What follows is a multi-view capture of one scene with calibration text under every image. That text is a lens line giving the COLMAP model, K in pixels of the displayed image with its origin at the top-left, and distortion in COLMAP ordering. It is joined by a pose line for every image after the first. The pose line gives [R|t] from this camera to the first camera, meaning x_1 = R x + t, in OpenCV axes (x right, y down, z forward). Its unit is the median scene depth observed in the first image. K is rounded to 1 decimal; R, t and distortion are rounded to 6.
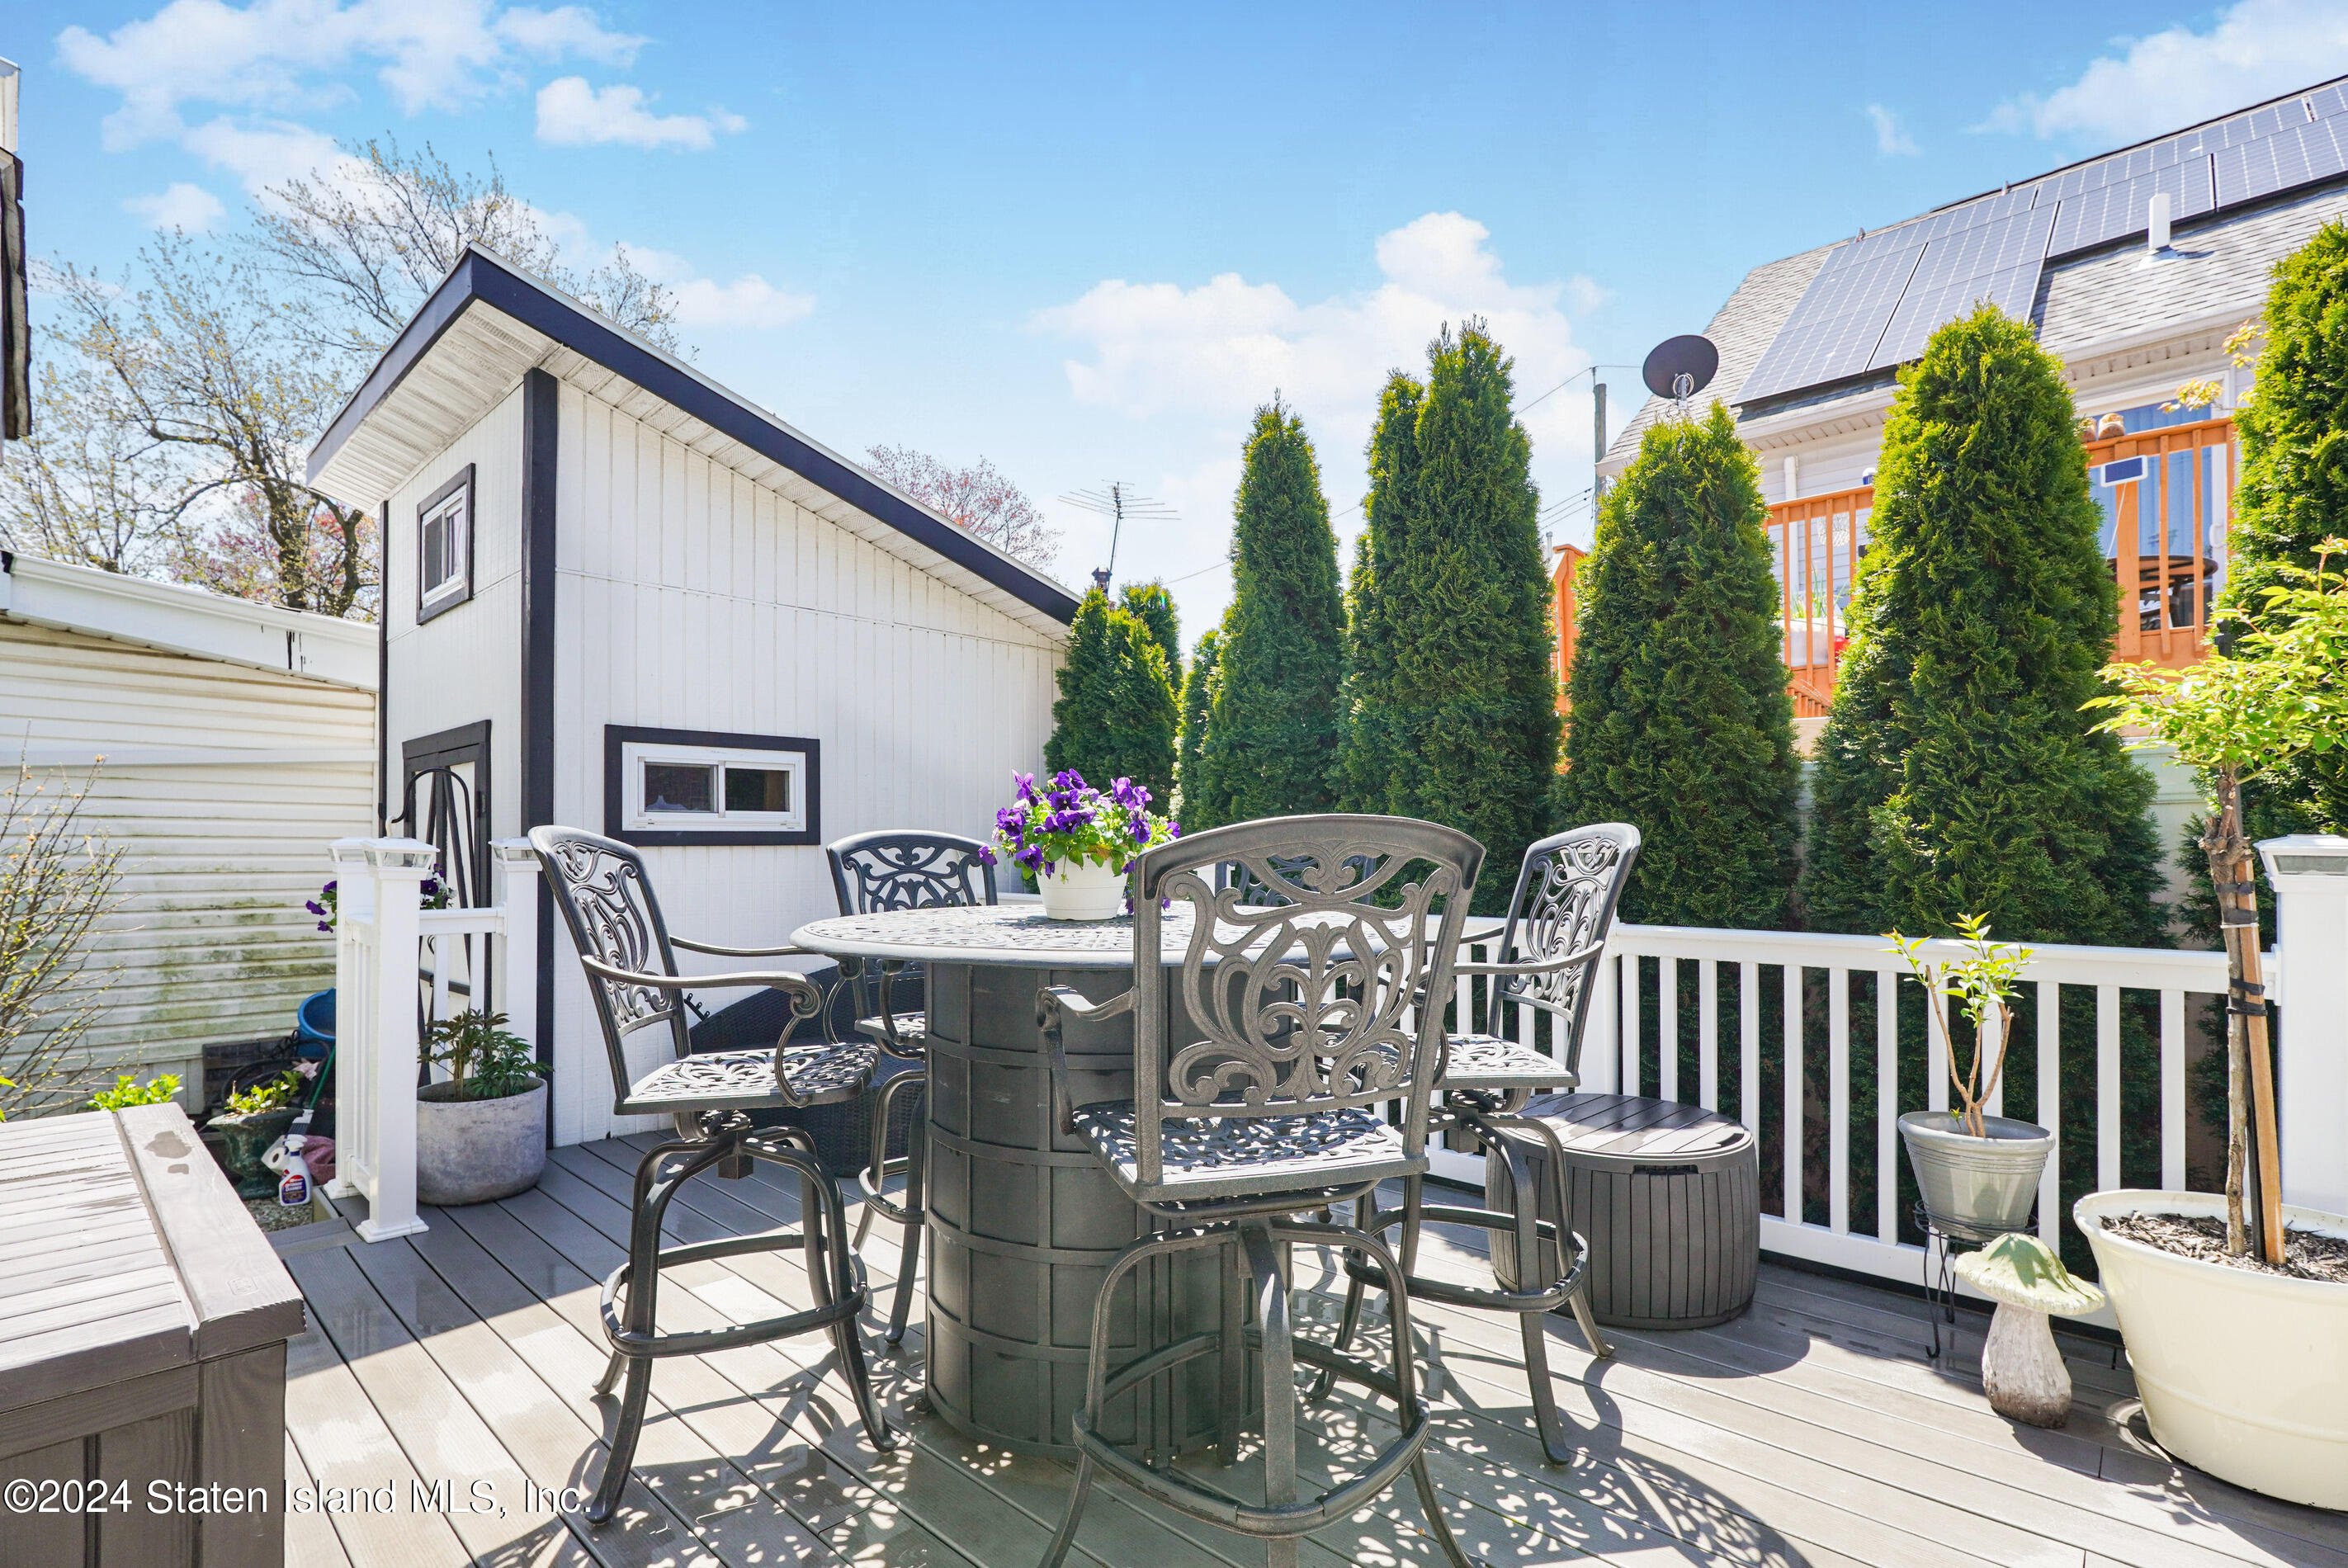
lens RADIAL K [[1086.4, 0, 1157.8], [0, 1086.4, 833.3], [0, 0, 1]] dist [-0.016900, 0.007795]
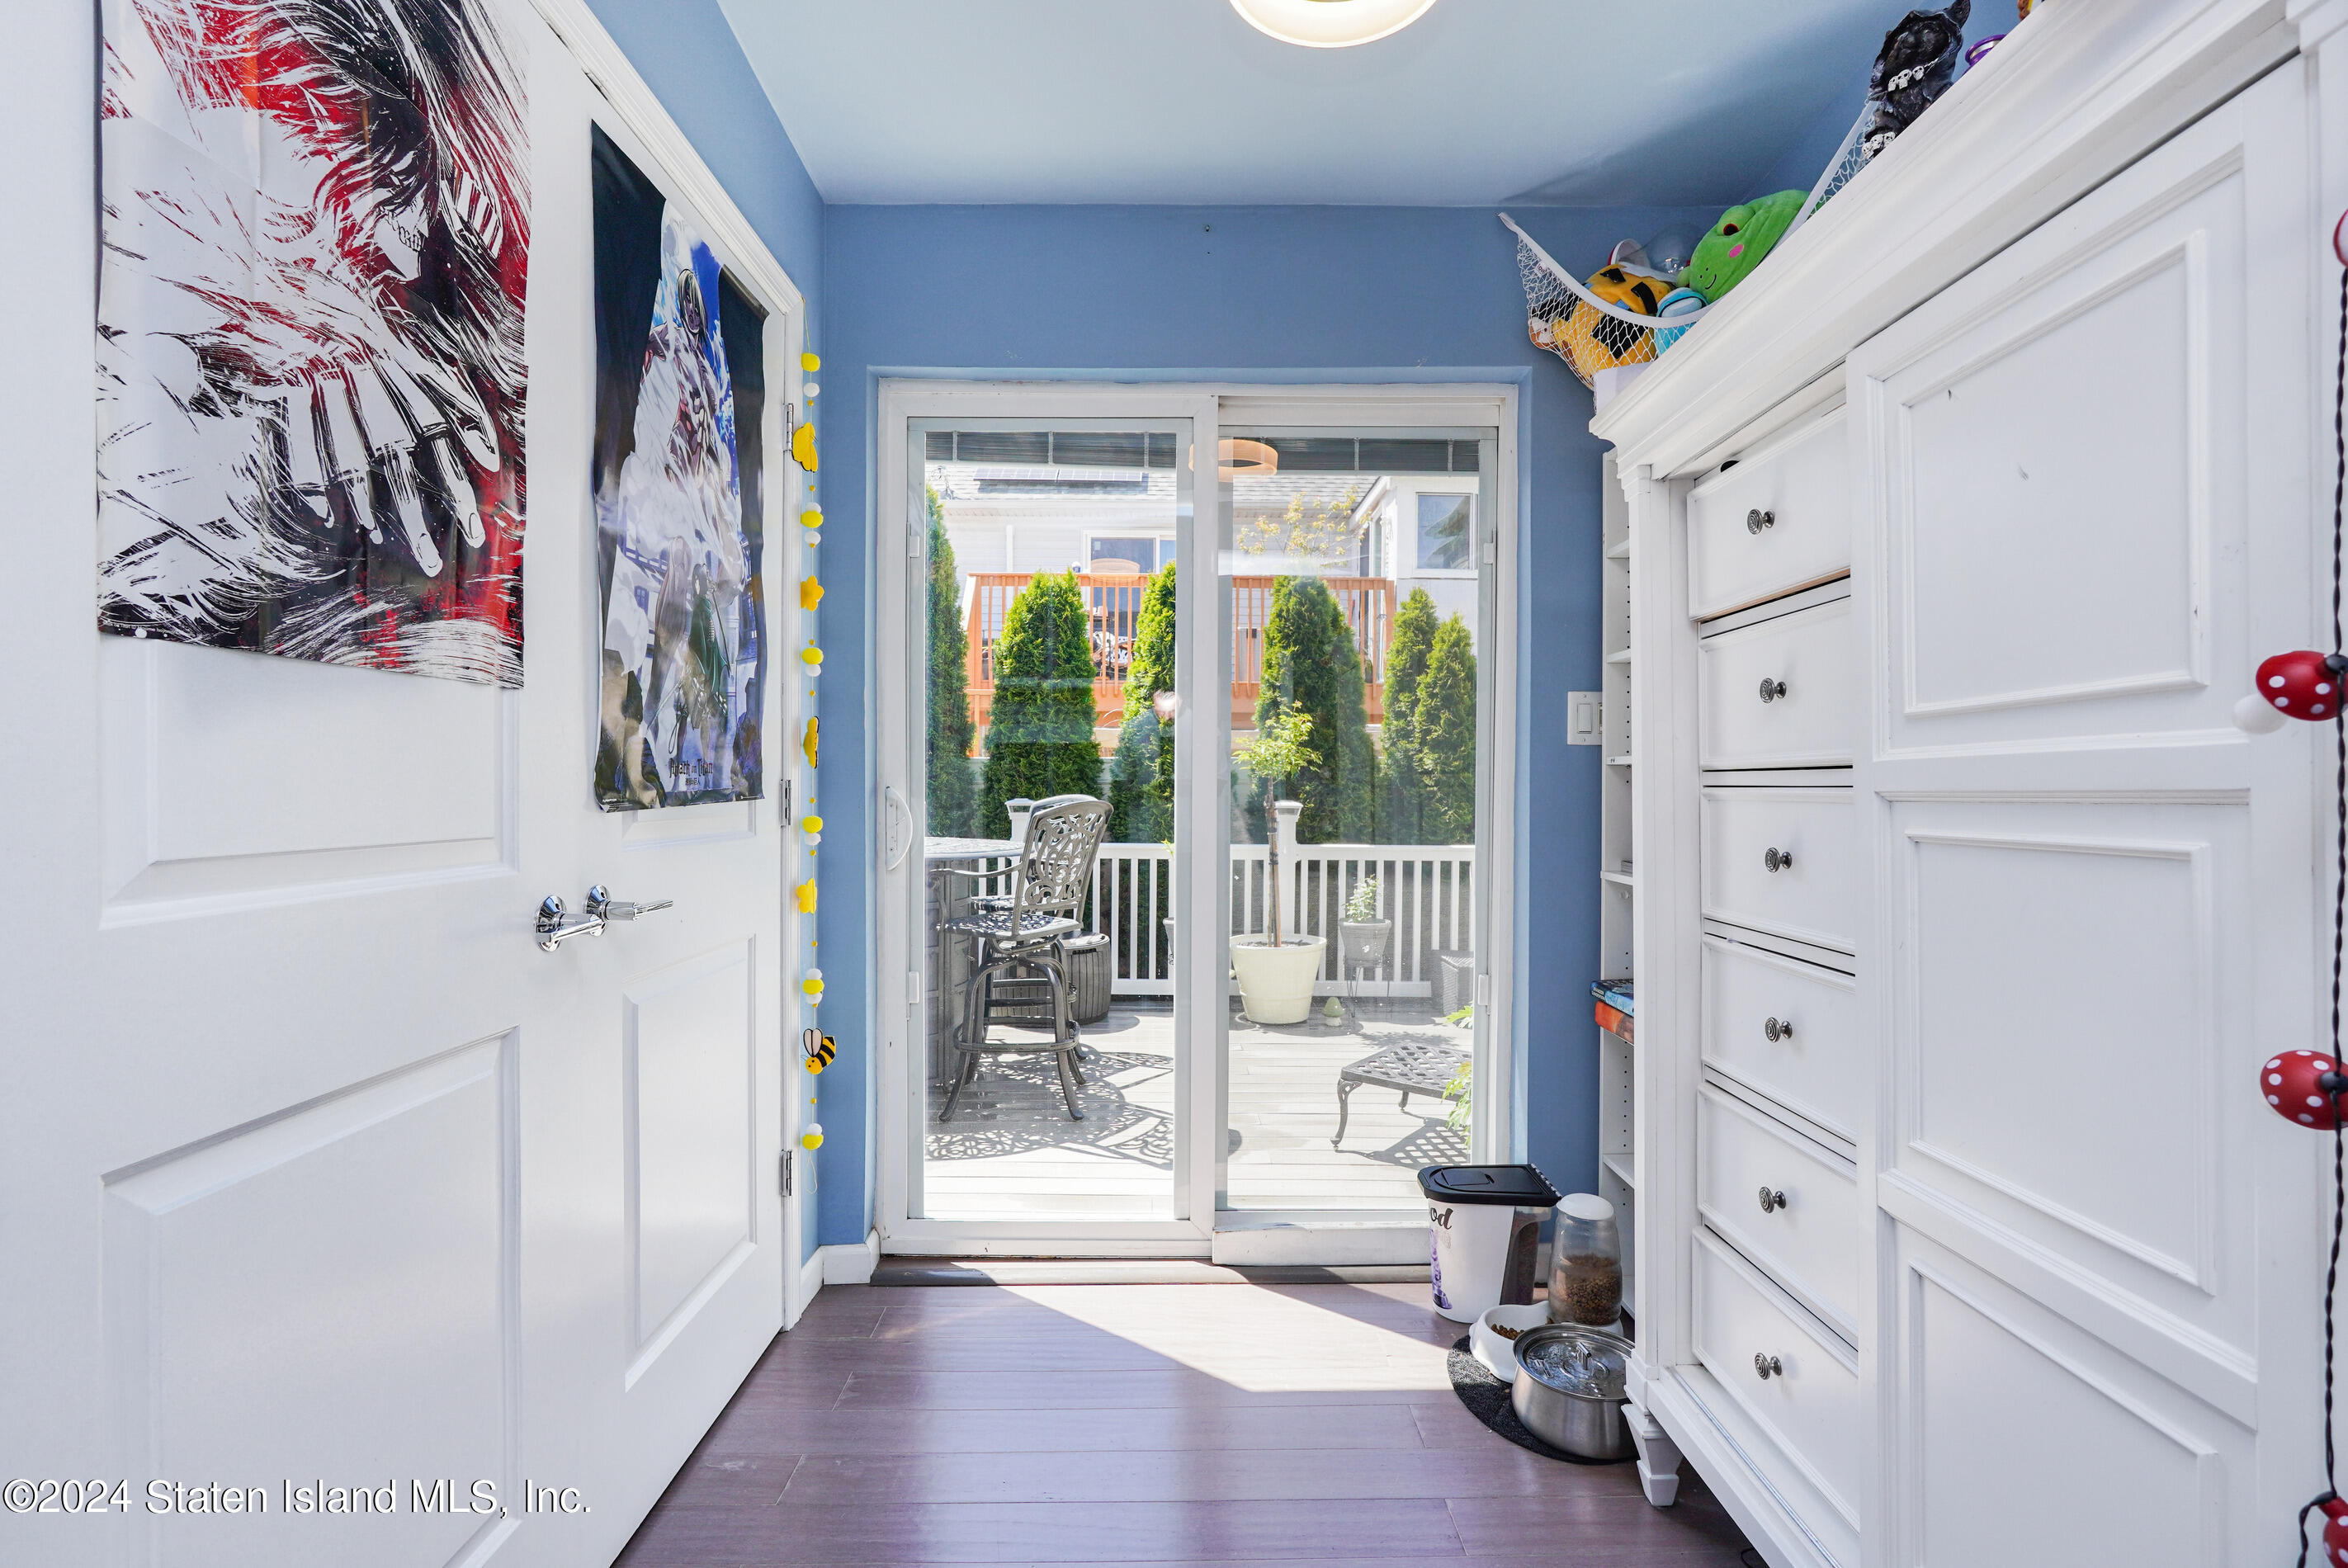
lens RADIAL K [[1086.4, 0, 1167.8], [0, 1086.4, 797.4], [0, 0, 1]] dist [-0.016900, 0.007795]
pose [[0.727942, -0.002903, 0.685633, -0.634526], [-0.014369, 0.999707, 0.019488, -0.033774], [-0.685488, -0.024038, 0.727687, -0.491911]]
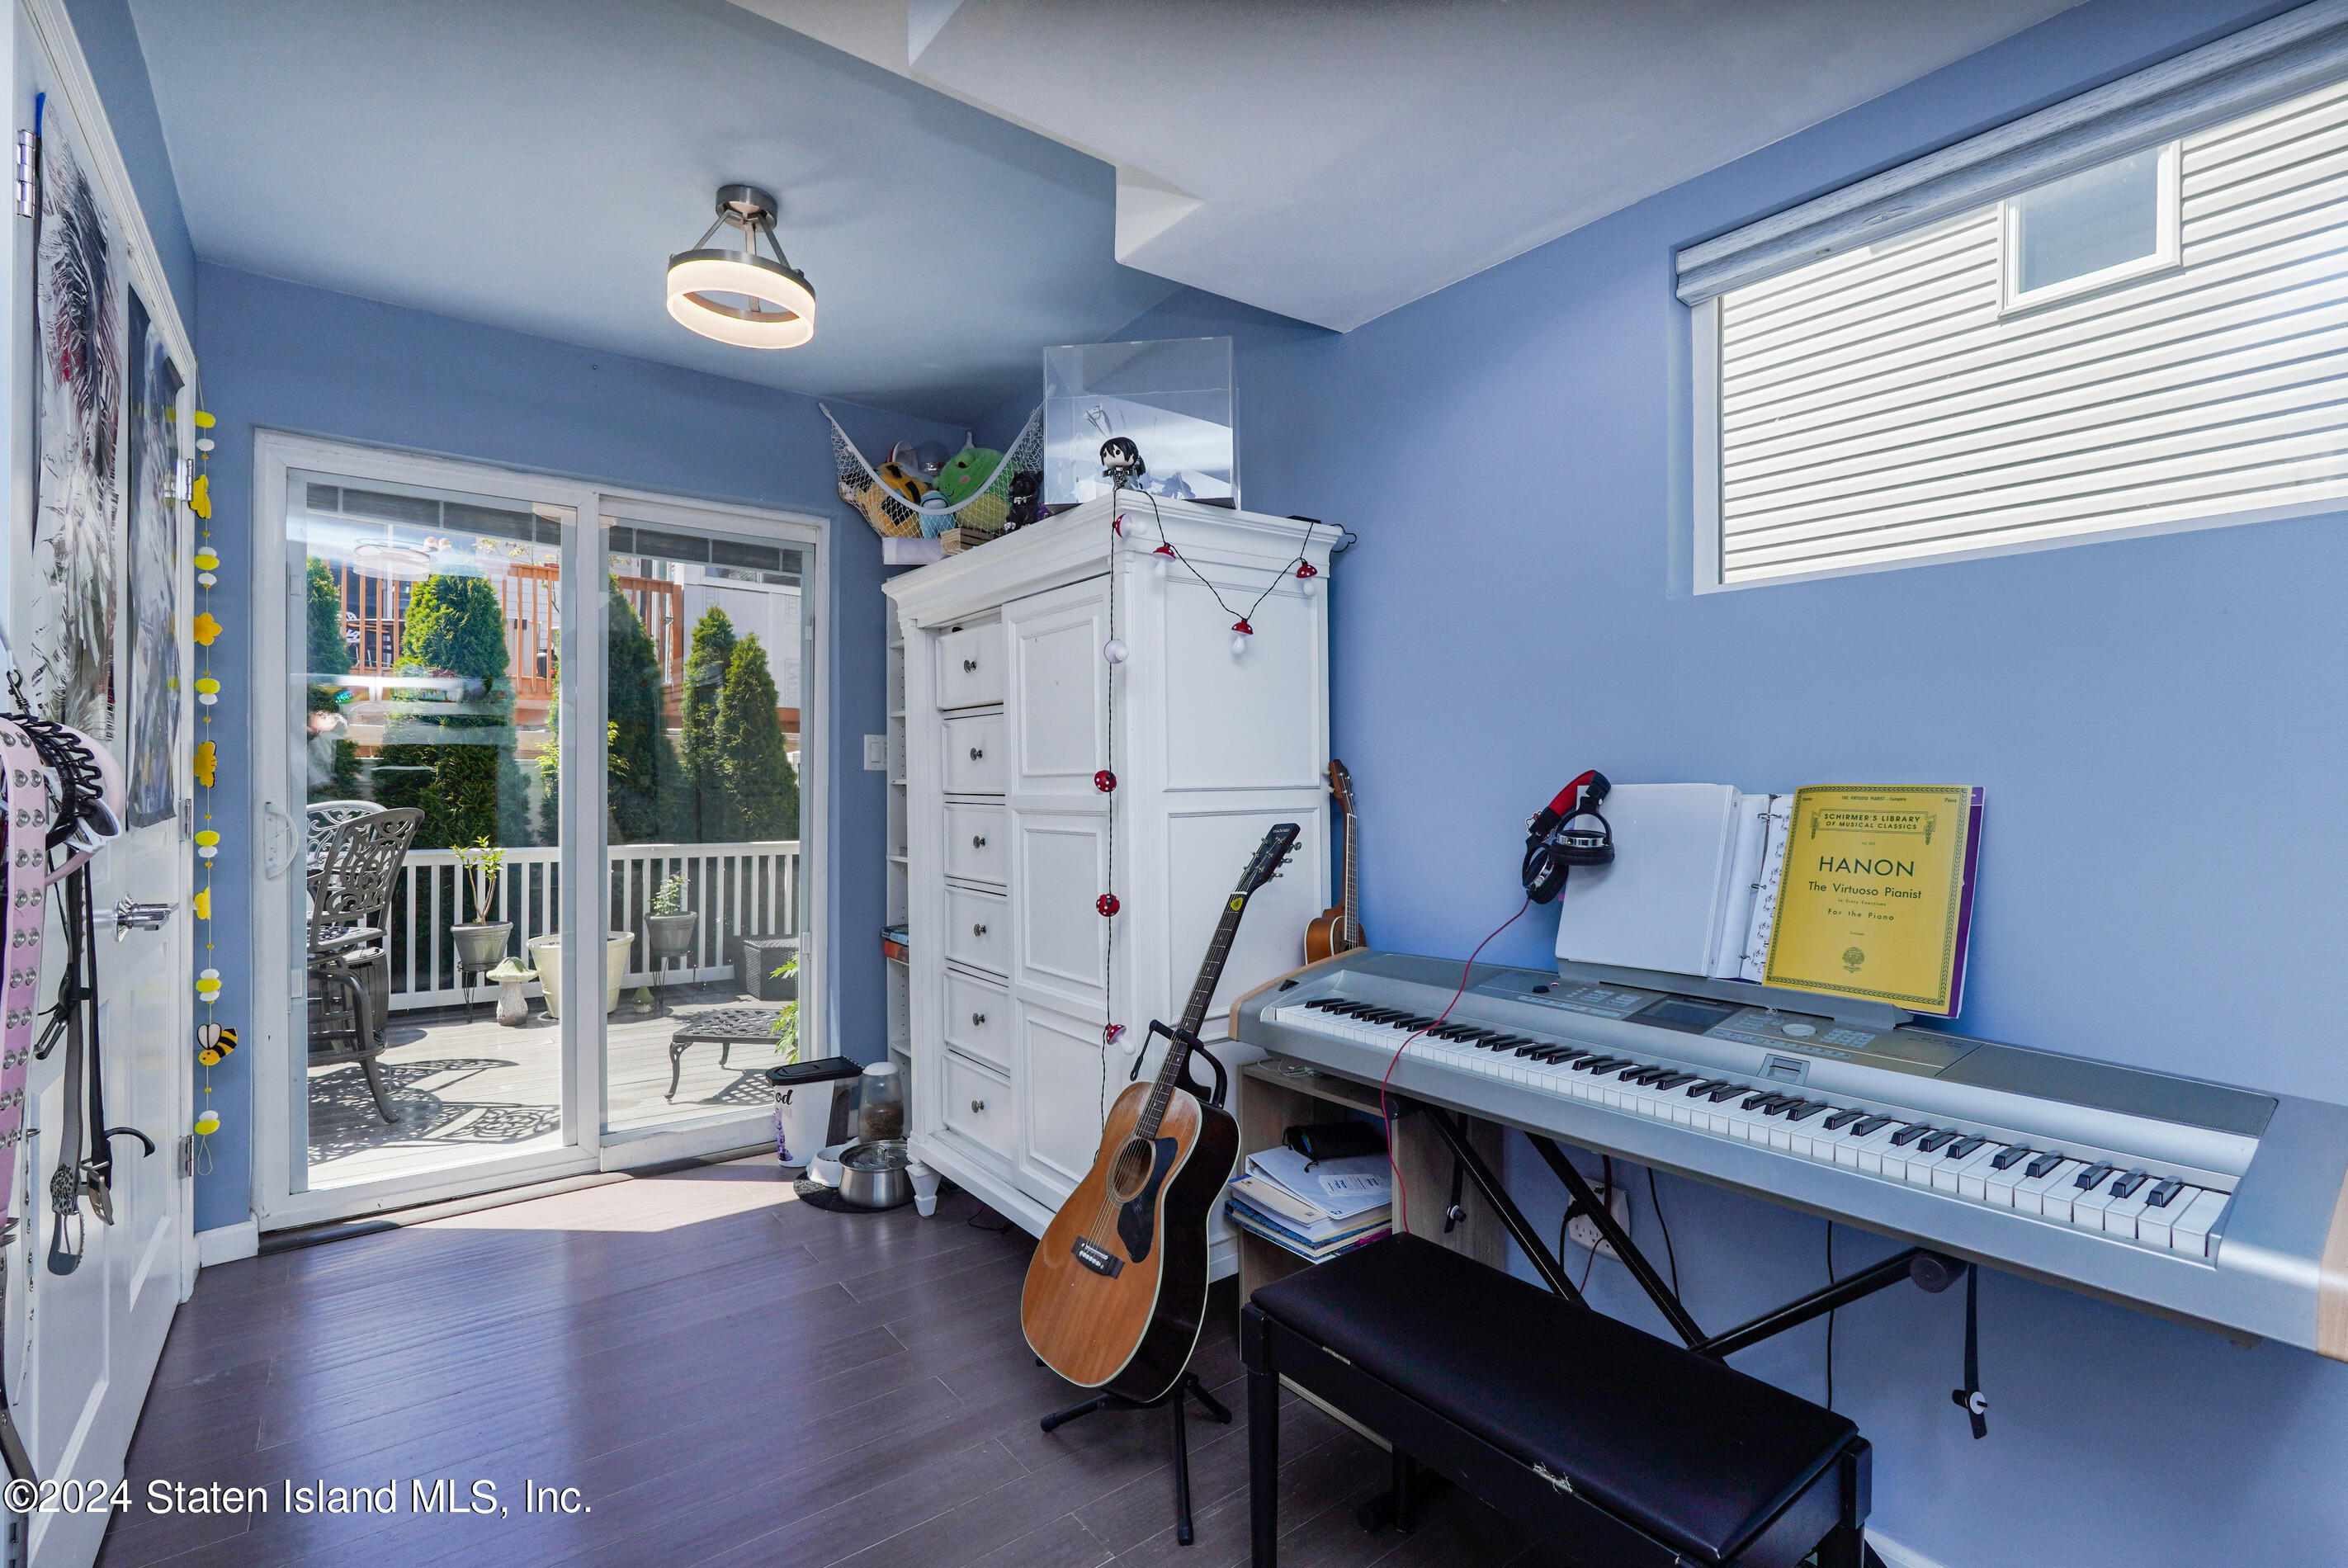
lens RADIAL K [[1086.4, 0, 1157.2], [0, 1086.4, 801.6], [0, 0, 1]] dist [-0.016900, 0.007795]
pose [[0.177216, -0.012808, 0.984089, -0.893138], [-0.018662, 0.999692, 0.016371, -0.047559], [-0.983995, -0.021266, 0.176923, -0.599400]]
